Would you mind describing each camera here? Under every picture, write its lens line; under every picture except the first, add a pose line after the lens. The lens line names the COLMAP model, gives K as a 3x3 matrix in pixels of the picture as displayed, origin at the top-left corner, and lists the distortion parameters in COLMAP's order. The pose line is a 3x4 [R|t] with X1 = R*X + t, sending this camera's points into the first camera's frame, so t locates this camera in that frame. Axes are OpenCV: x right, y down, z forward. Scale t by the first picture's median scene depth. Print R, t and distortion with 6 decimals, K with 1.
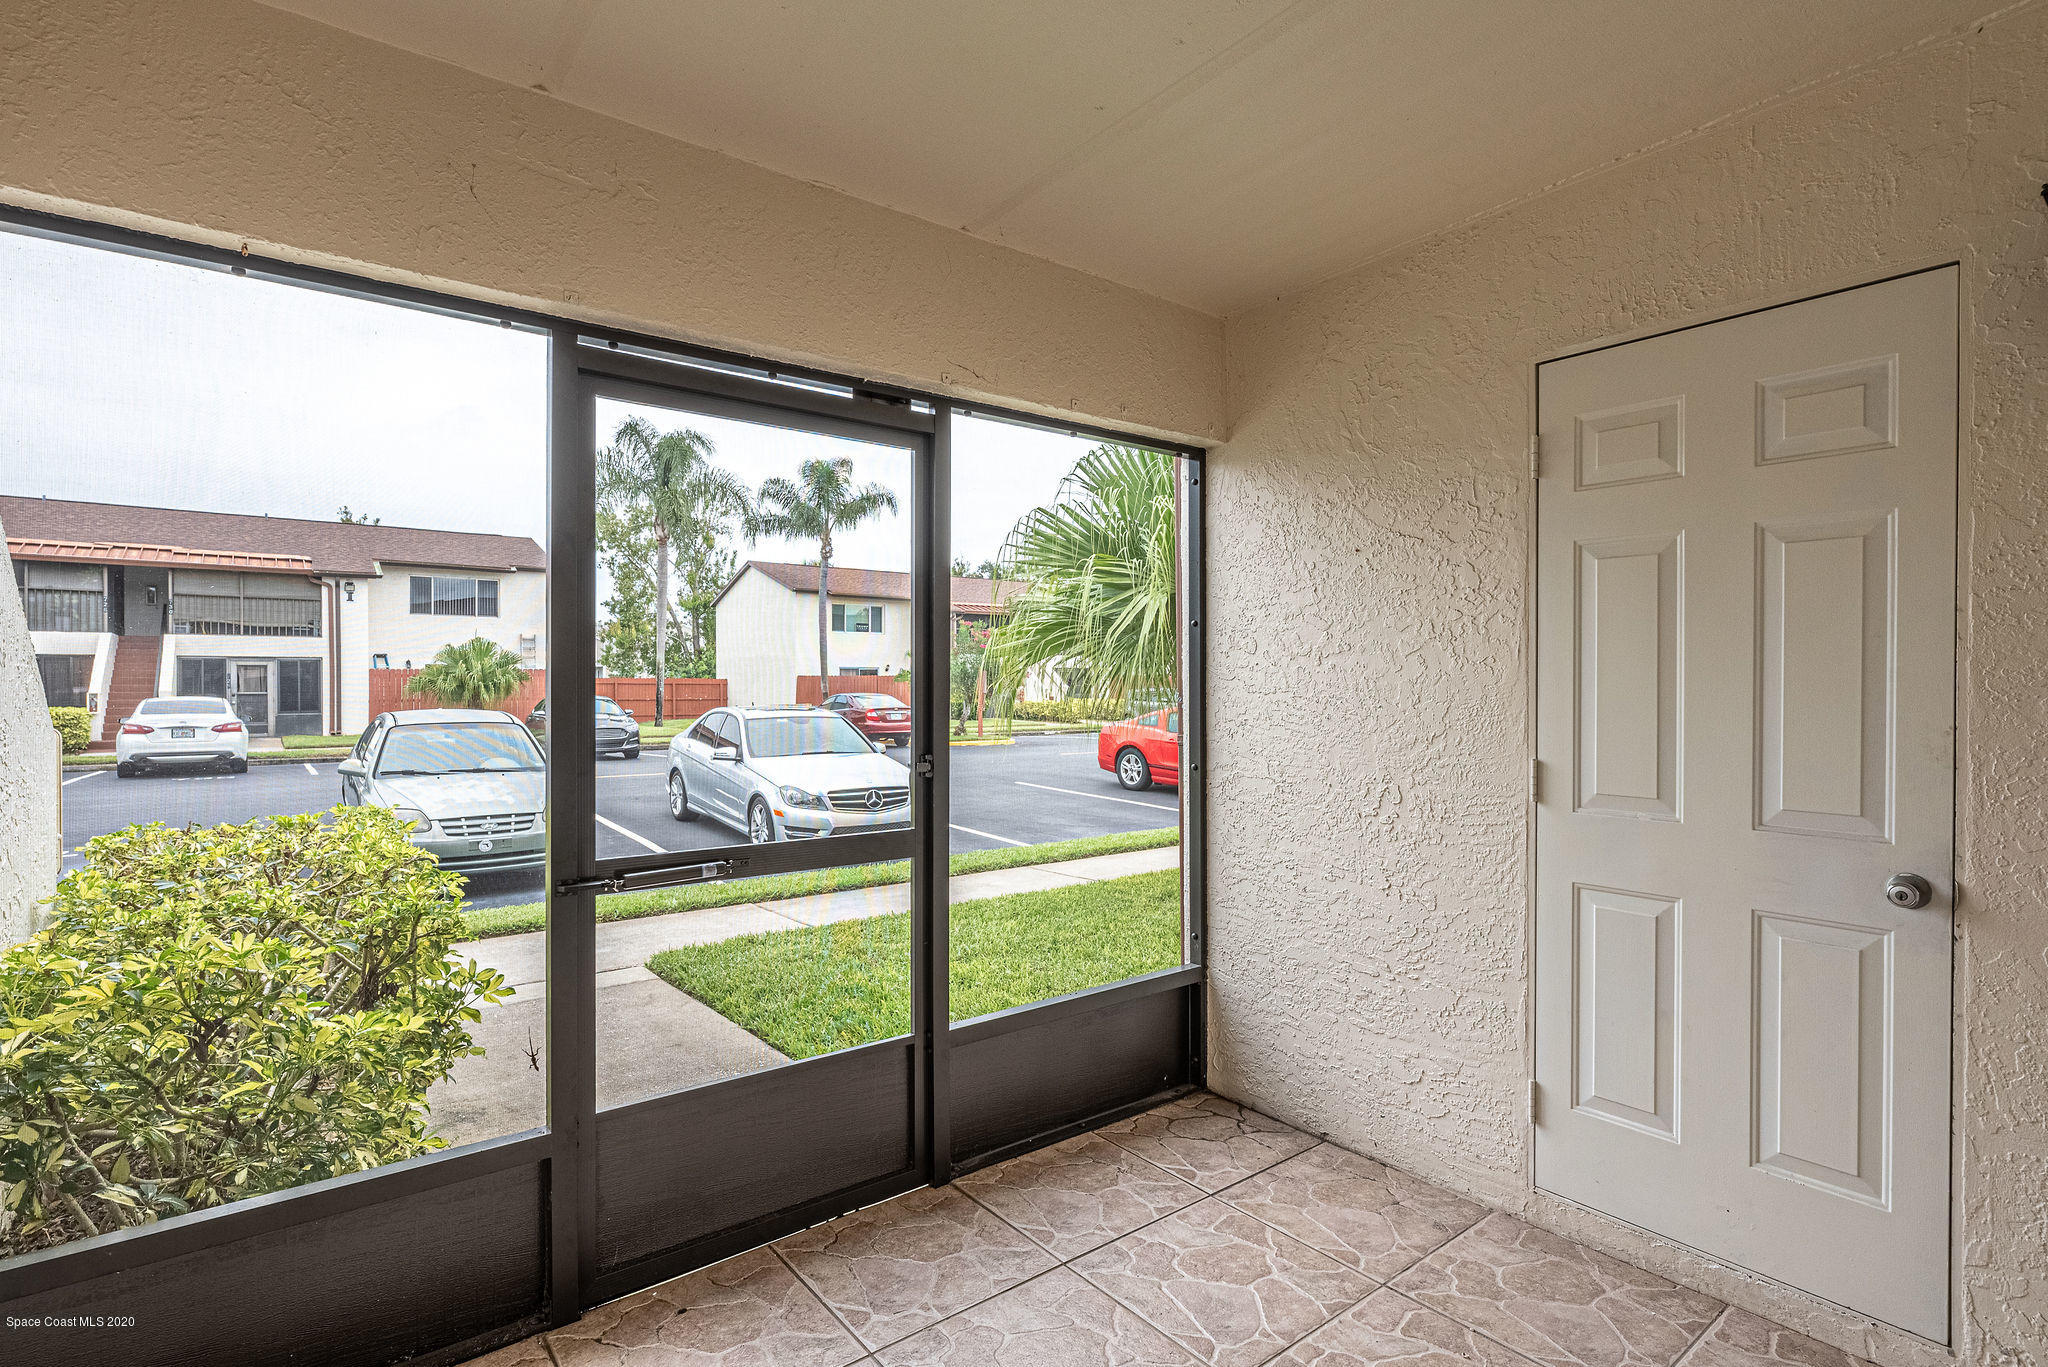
lens RADIAL K [[999.9, 0, 1026.3], [0, 999.9, 686.9], [0, 0, 1]] dist [-0.000493, 0.000229]
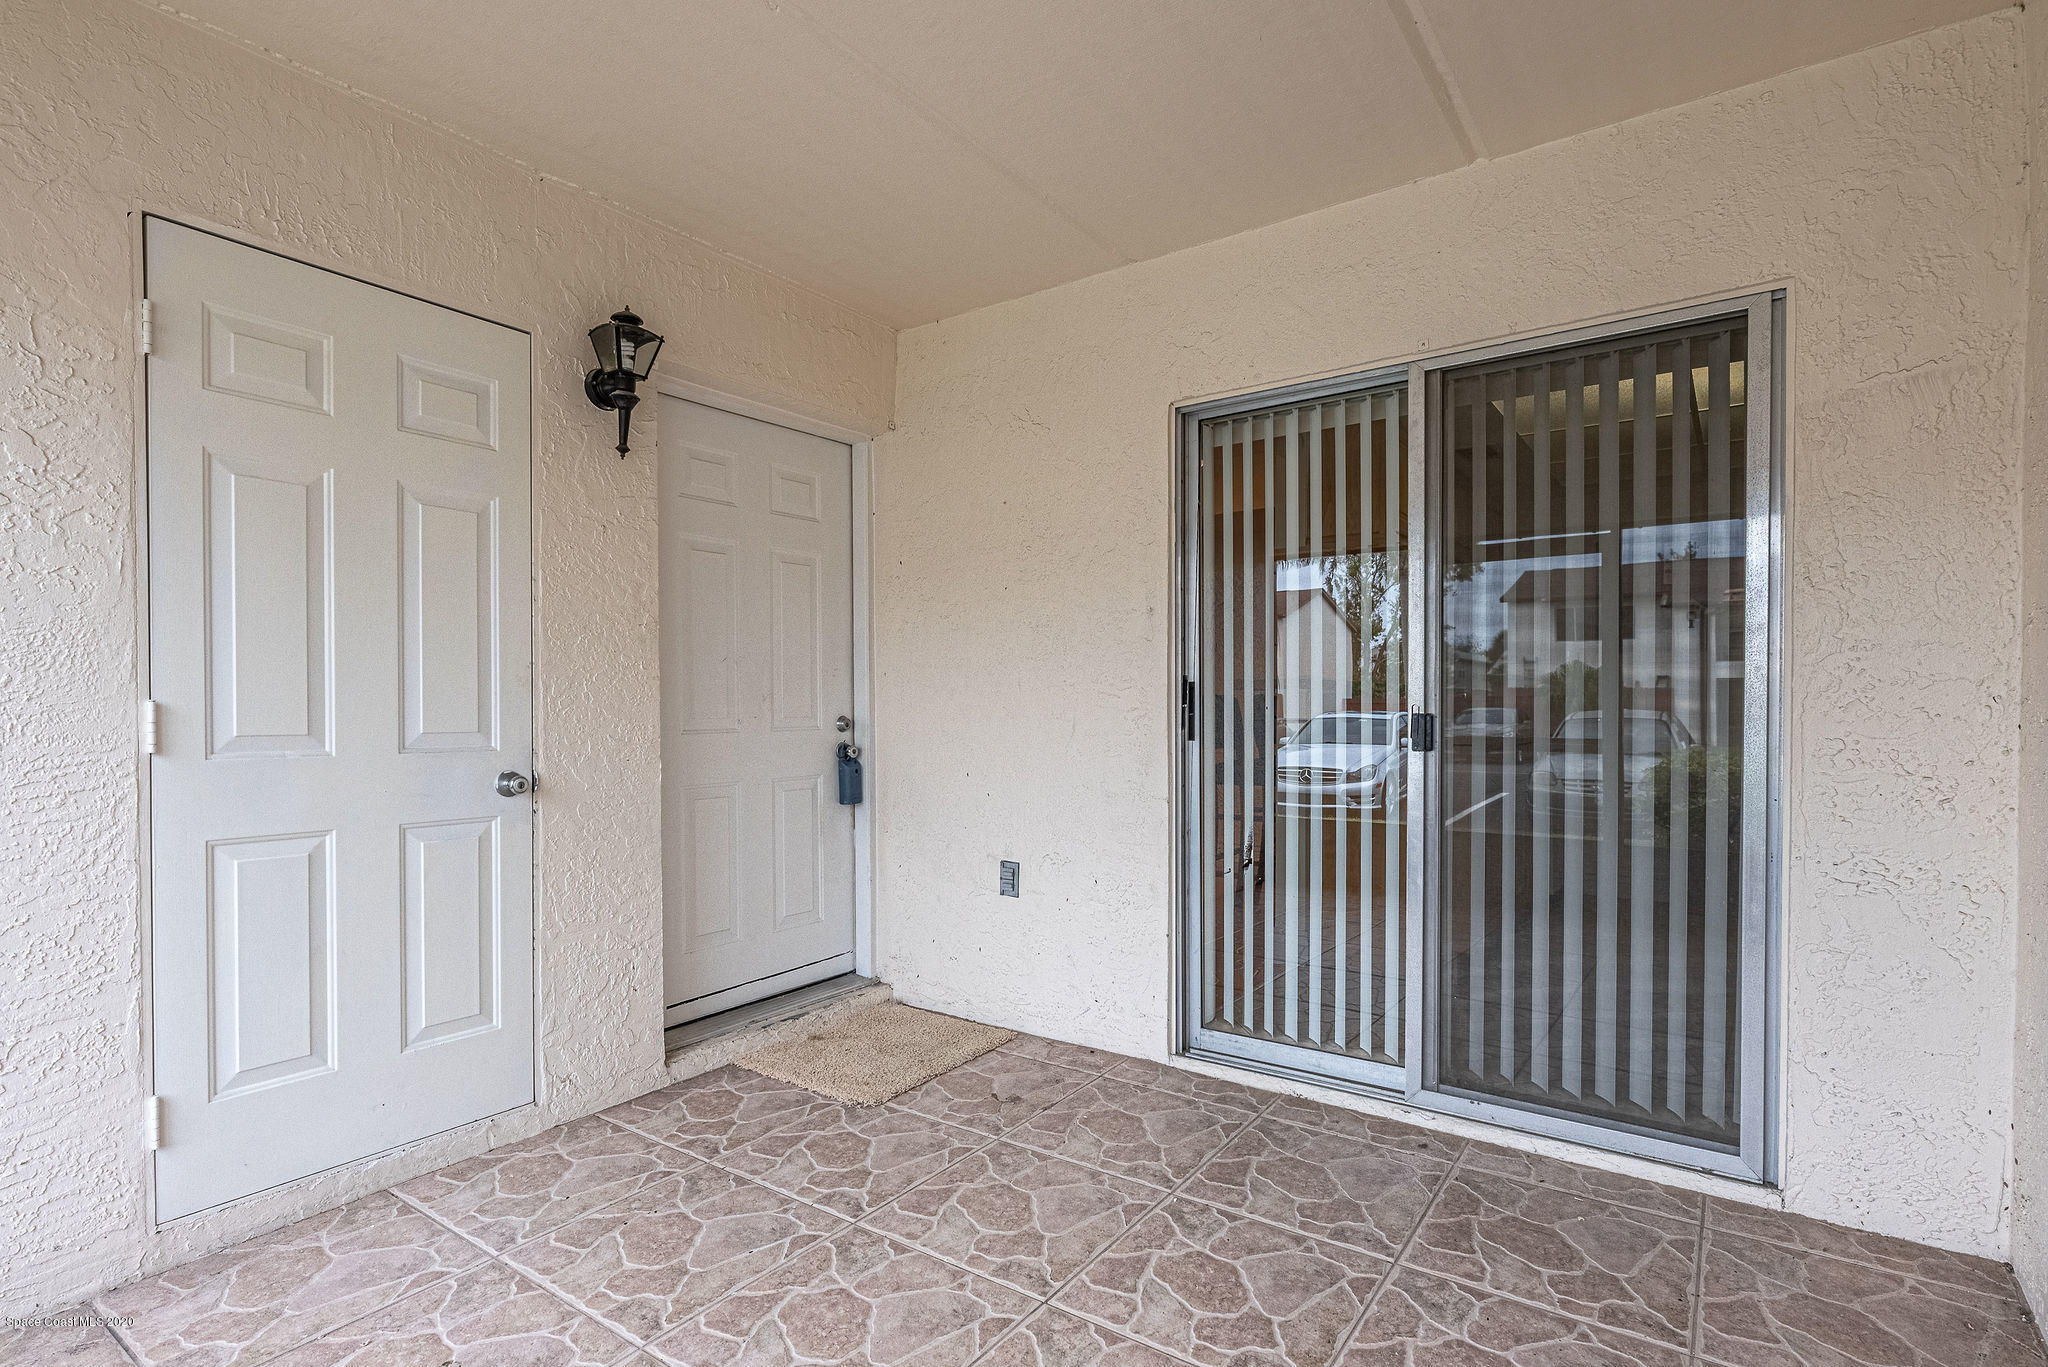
lens RADIAL K [[999.6, 0, 1025.8], [0, 999.6, 720.4], [0, 0, 1]] dist [-0.000935, -0.000124]
pose [[-0.280301, -0.009493, 0.959865, -0.520633], [0.004842, 0.999924, 0.011303, 0.091551], [-0.959900, 0.007816, -0.280234, 0.607365]]
